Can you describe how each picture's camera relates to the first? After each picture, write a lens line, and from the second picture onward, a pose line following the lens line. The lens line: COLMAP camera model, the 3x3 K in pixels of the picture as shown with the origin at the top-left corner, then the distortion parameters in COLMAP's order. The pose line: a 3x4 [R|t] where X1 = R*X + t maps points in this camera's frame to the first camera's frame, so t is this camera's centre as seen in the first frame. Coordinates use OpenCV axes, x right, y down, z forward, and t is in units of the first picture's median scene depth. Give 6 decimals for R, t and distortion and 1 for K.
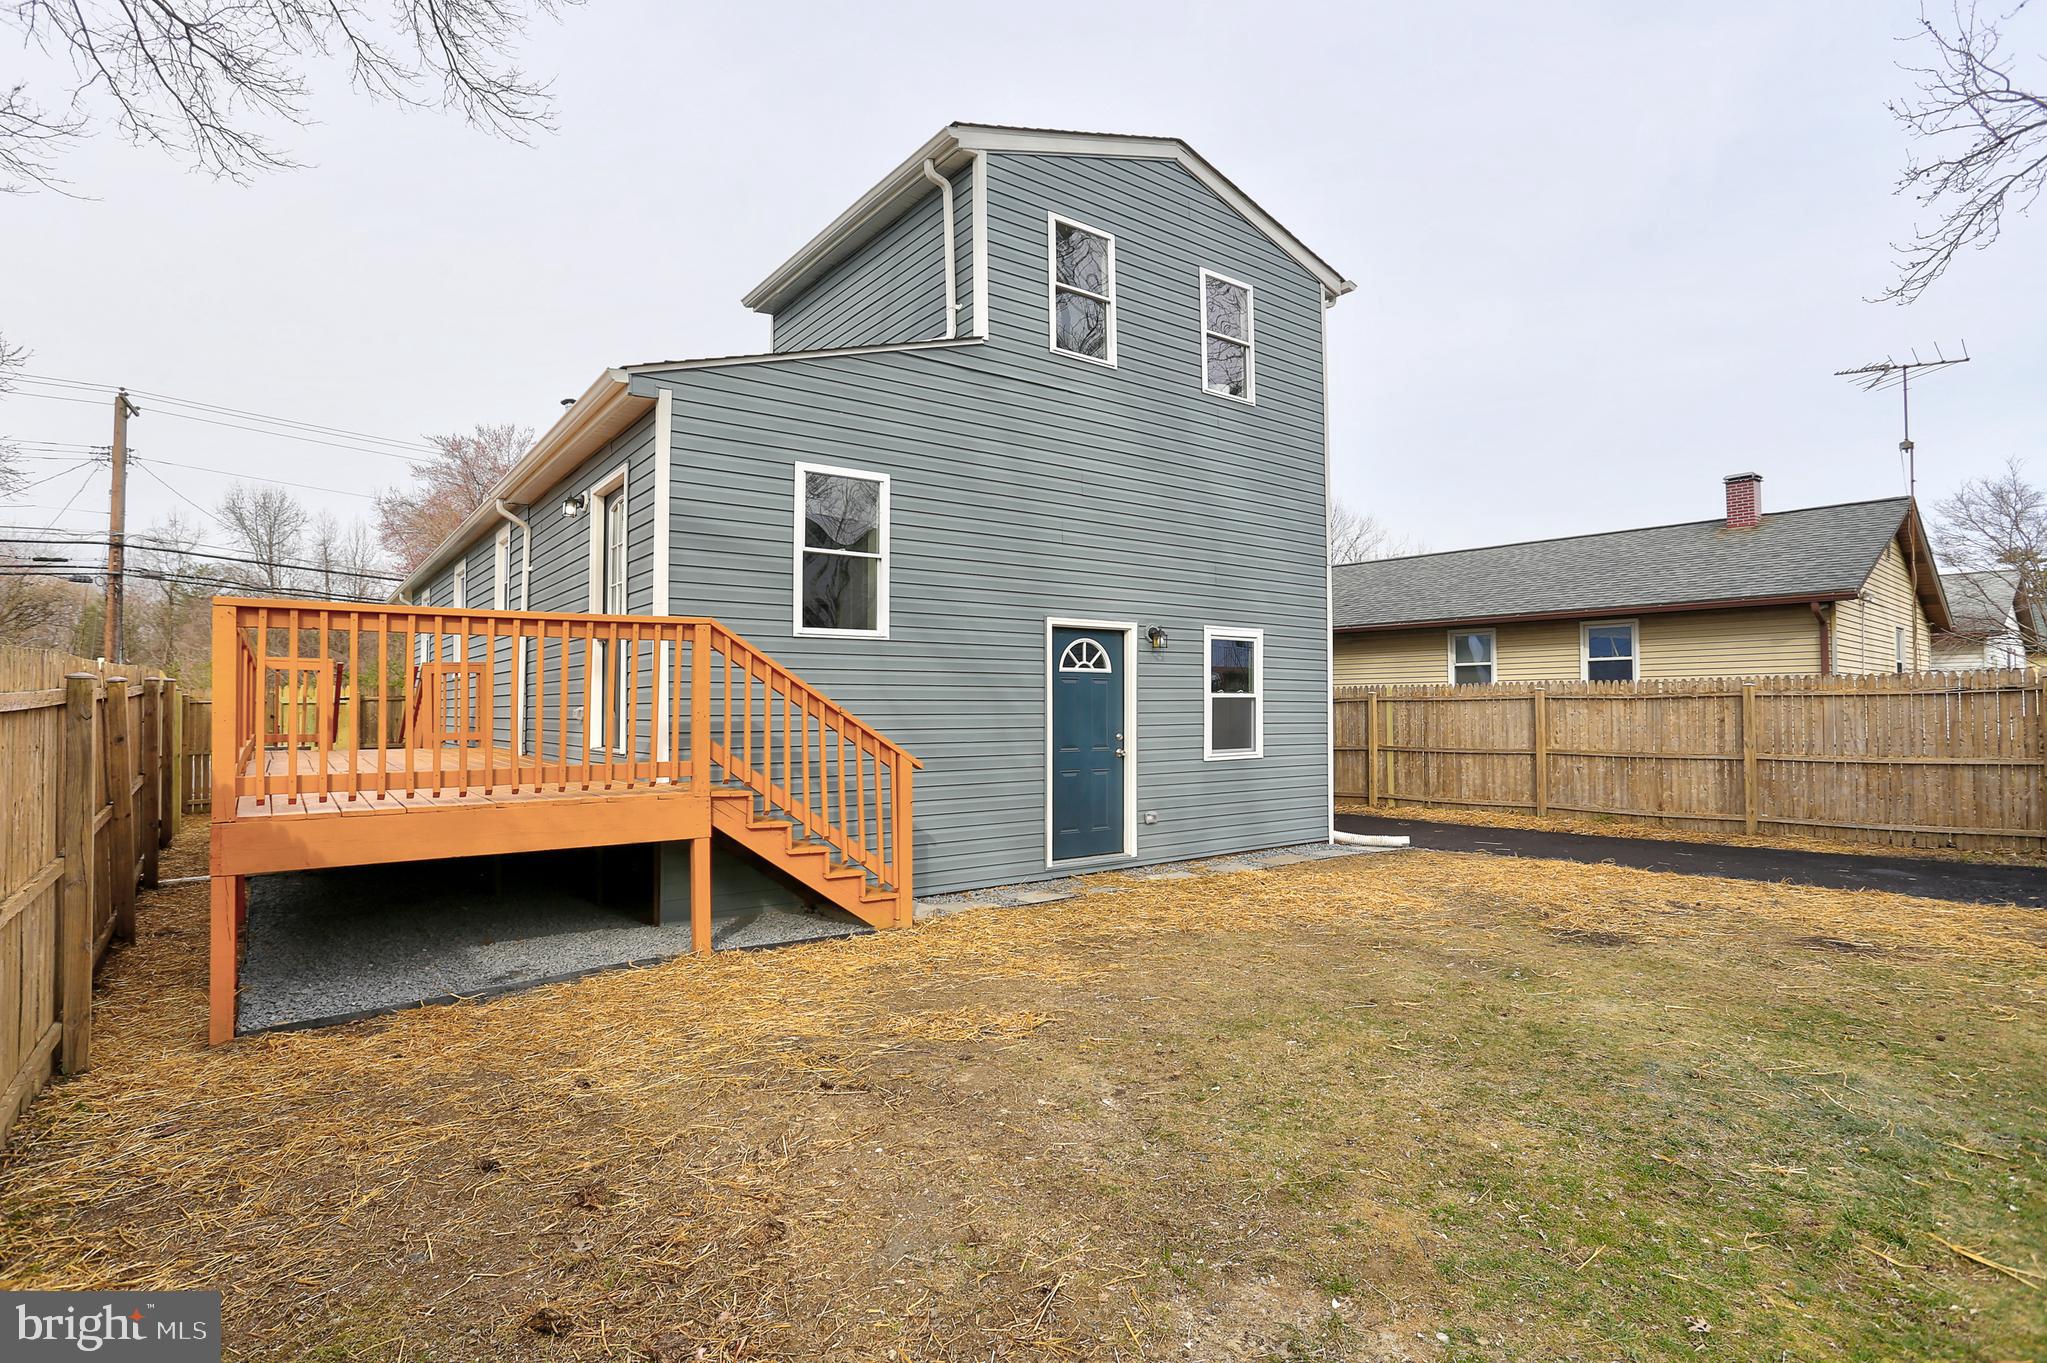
lens RADIAL K [[1016.3, 0, 1013.6], [0, 1016.3, 677.9], [0, 0, 1]] dist [-0.068869, 0.023342]
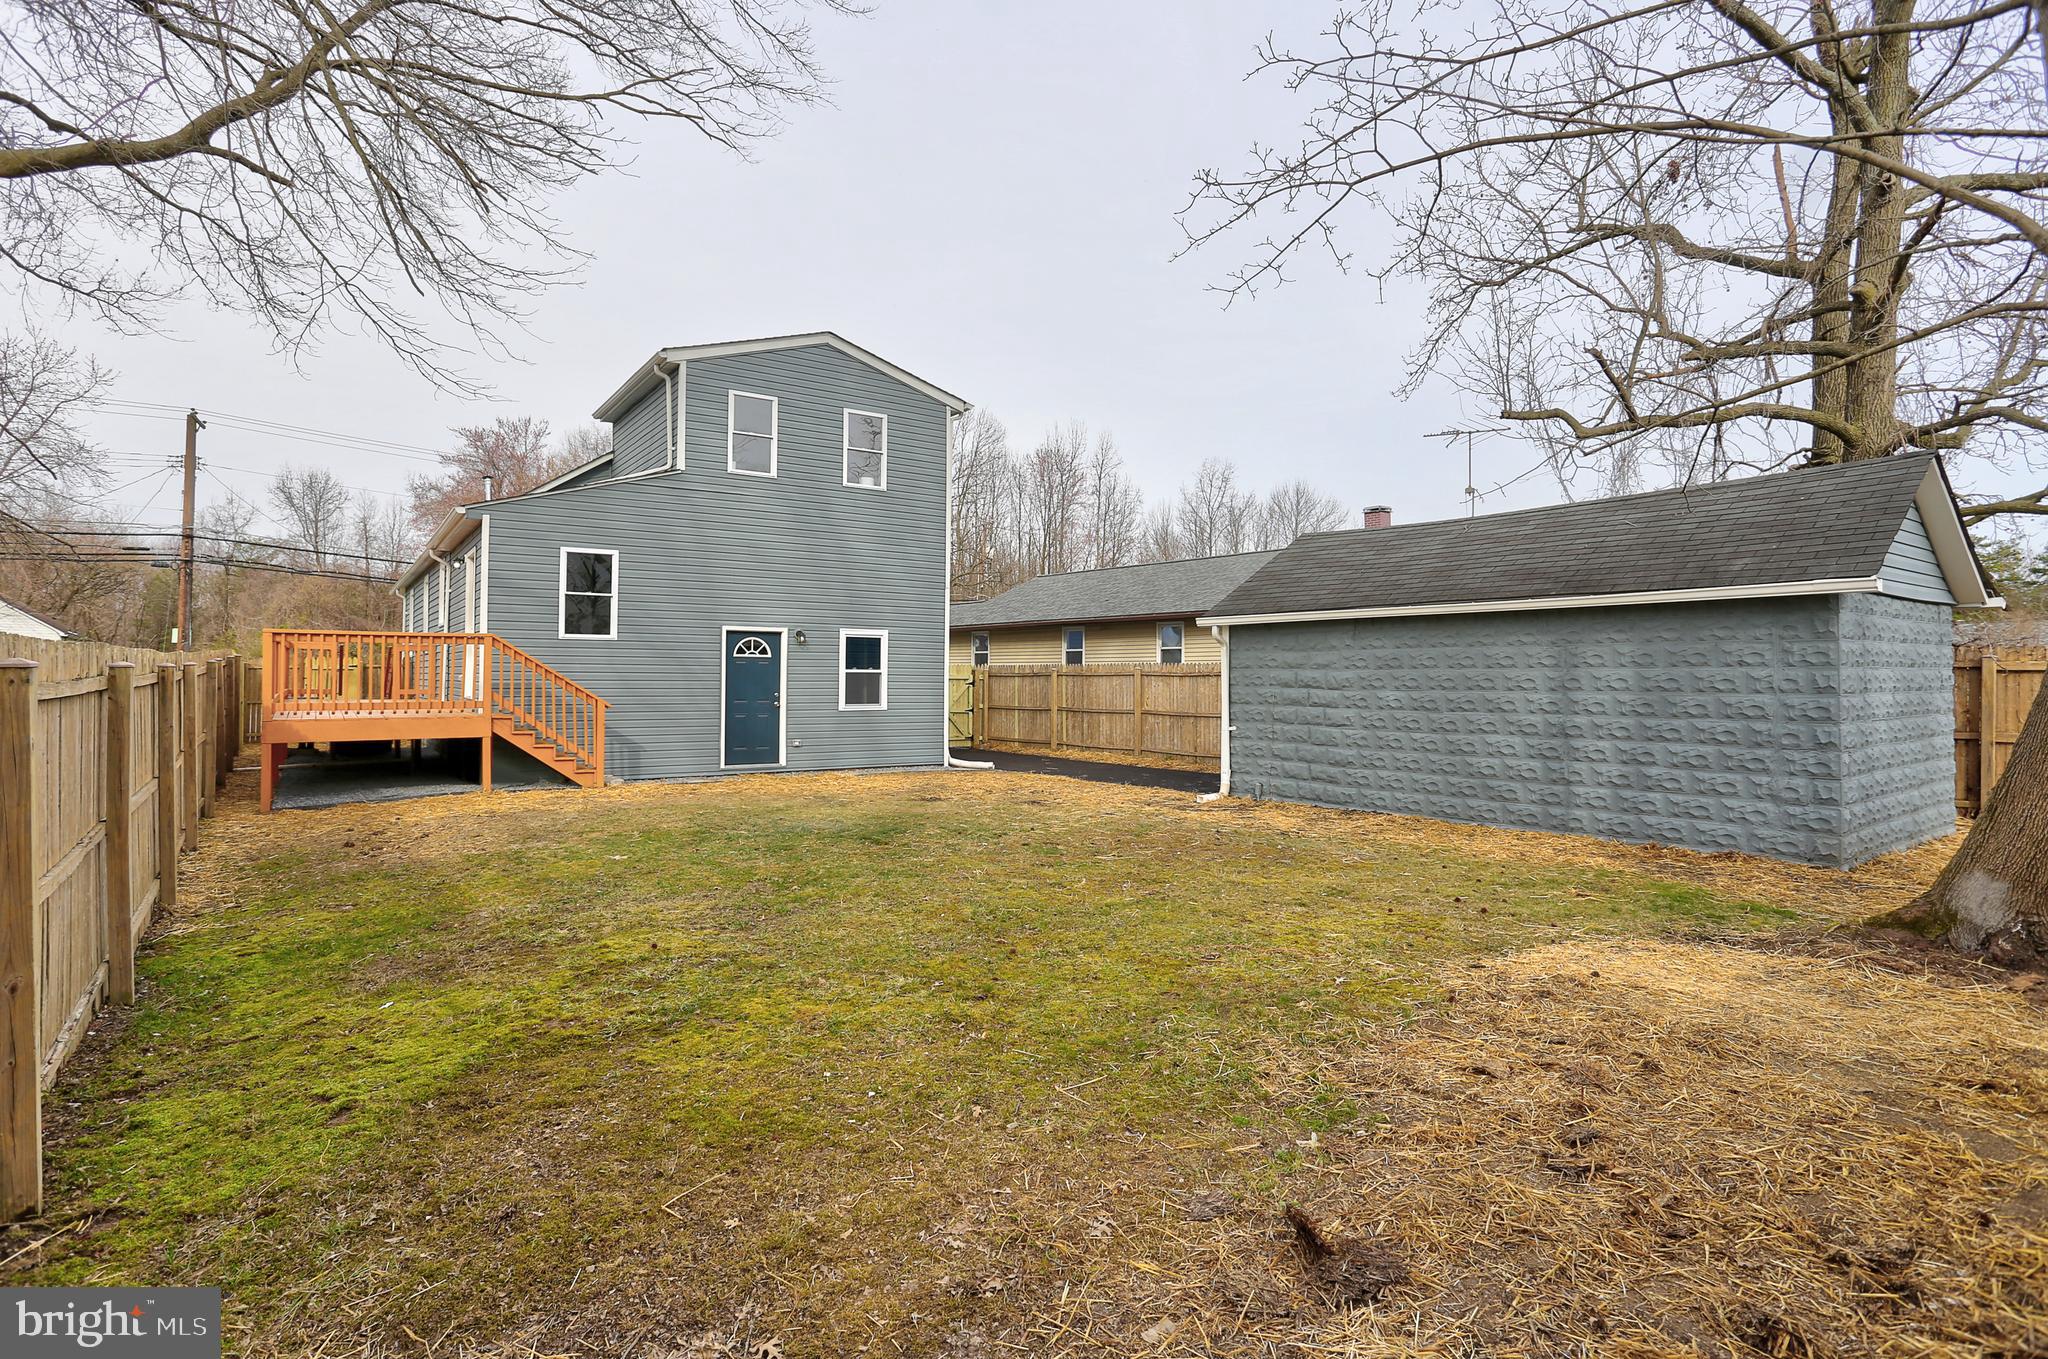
lens RADIAL K [[991.1, 0, 991.6], [0, 991.1, 652.5], [0, 0, 1]] dist [-0.073221, 0.030898]
pose [[0.999288, 0.009324, -0.036548, 0.430839], [-0.009107, 0.999940, 0.006097, -0.021764], [0.036603, -0.005759, 0.999313, -0.525439]]
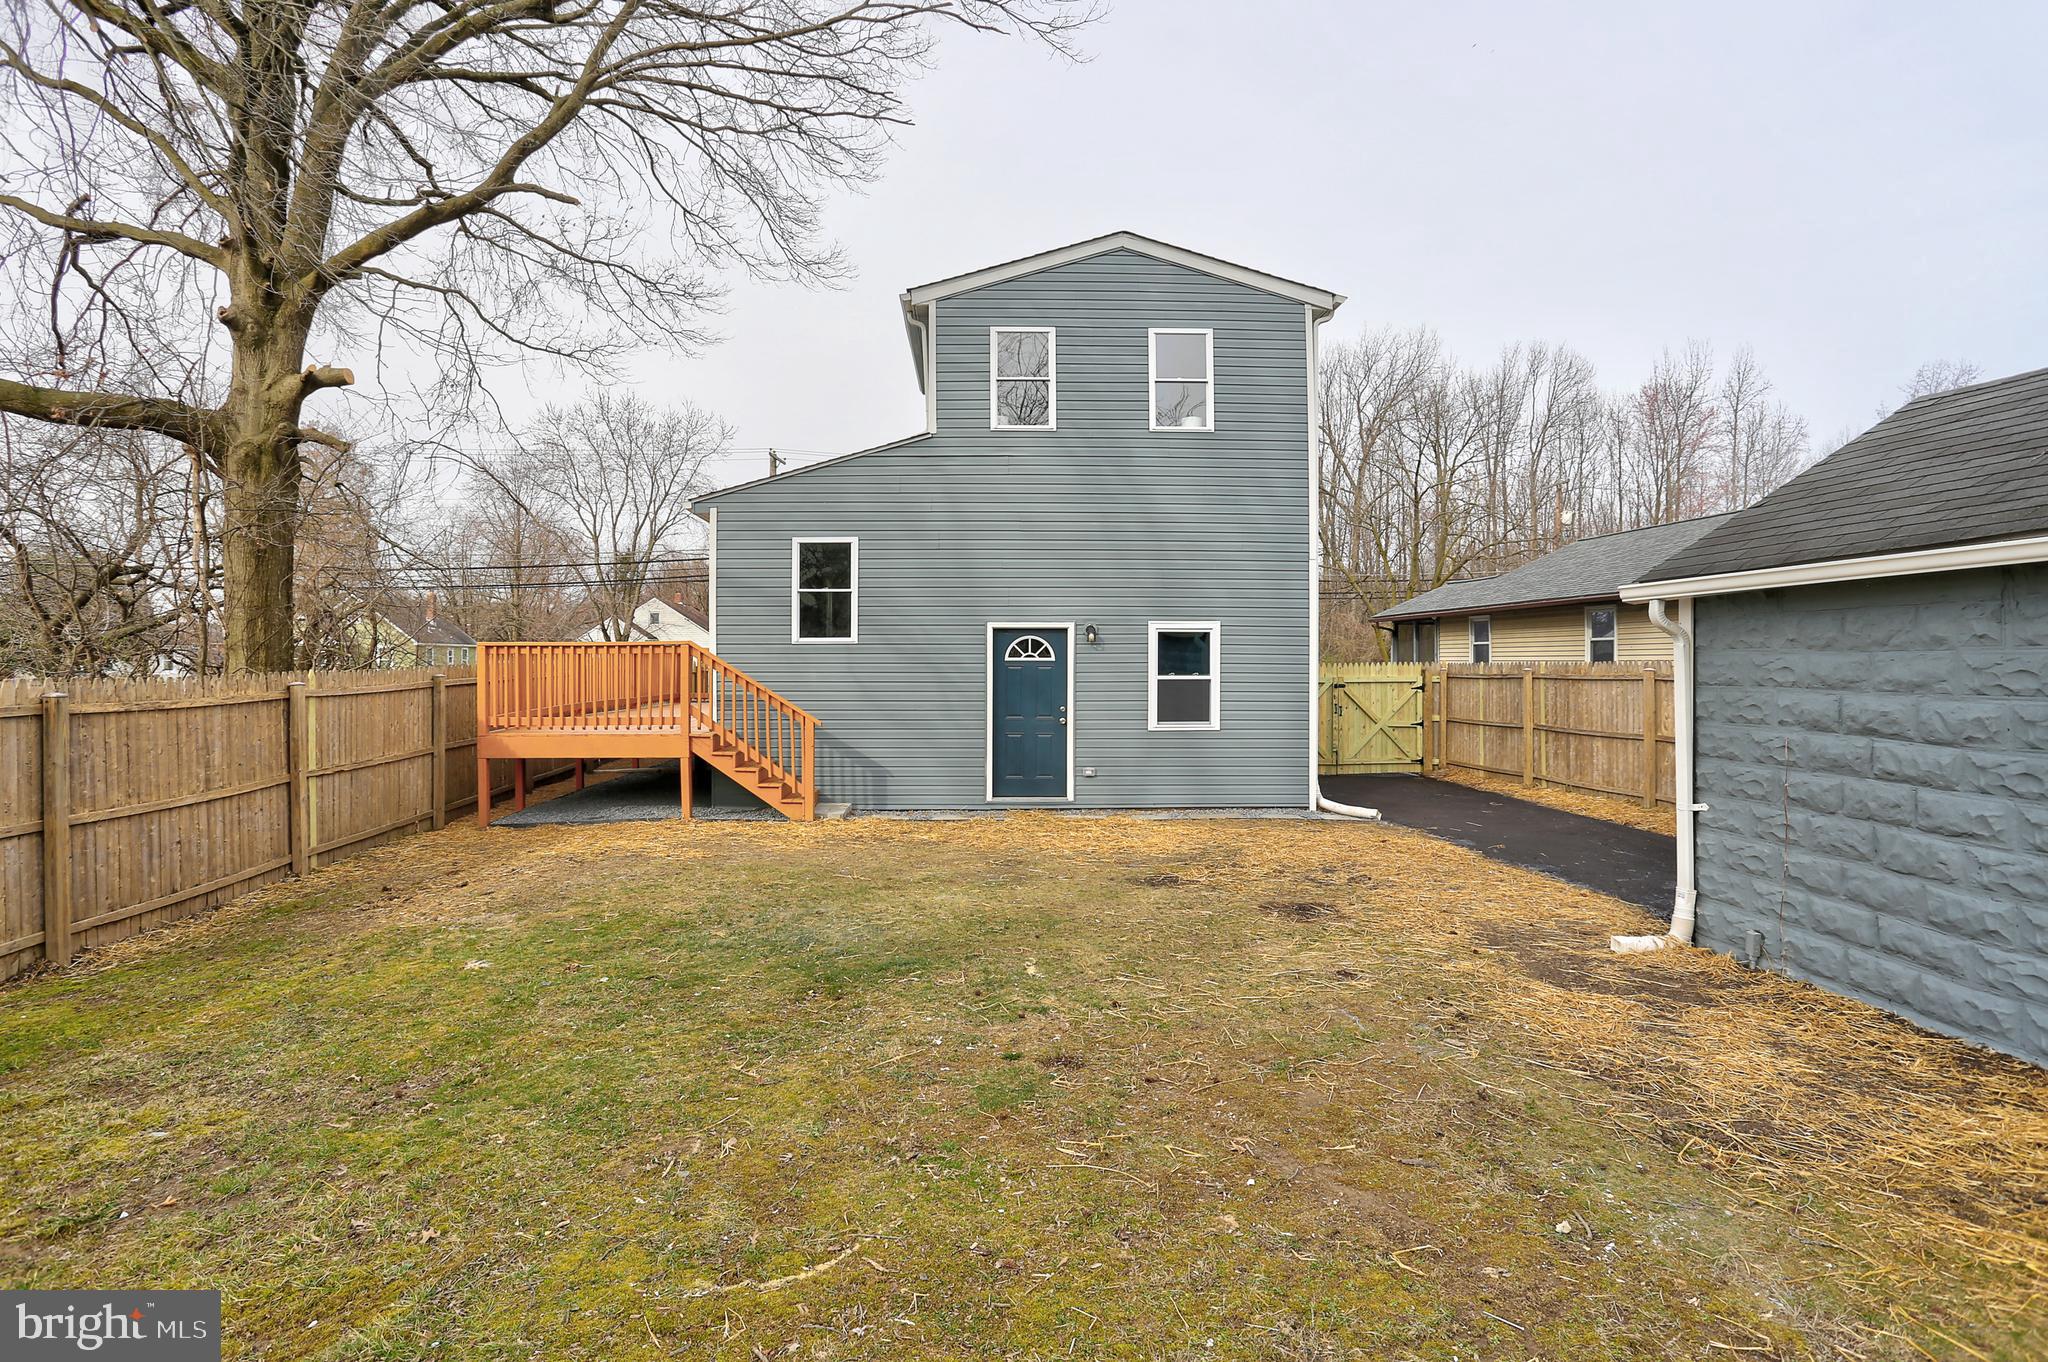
lens RADIAL K [[991.1, 0, 991.6], [0, 991.1, 654.0], [0, 0, 1]] dist [-0.073221, 0.030898]
pose [[0.818496, -0.001183, -0.574510, 0.633926], [0.013137, 0.999775, 0.016657, -0.030116], [0.574361, -0.021181, 0.818328, -0.089561]]
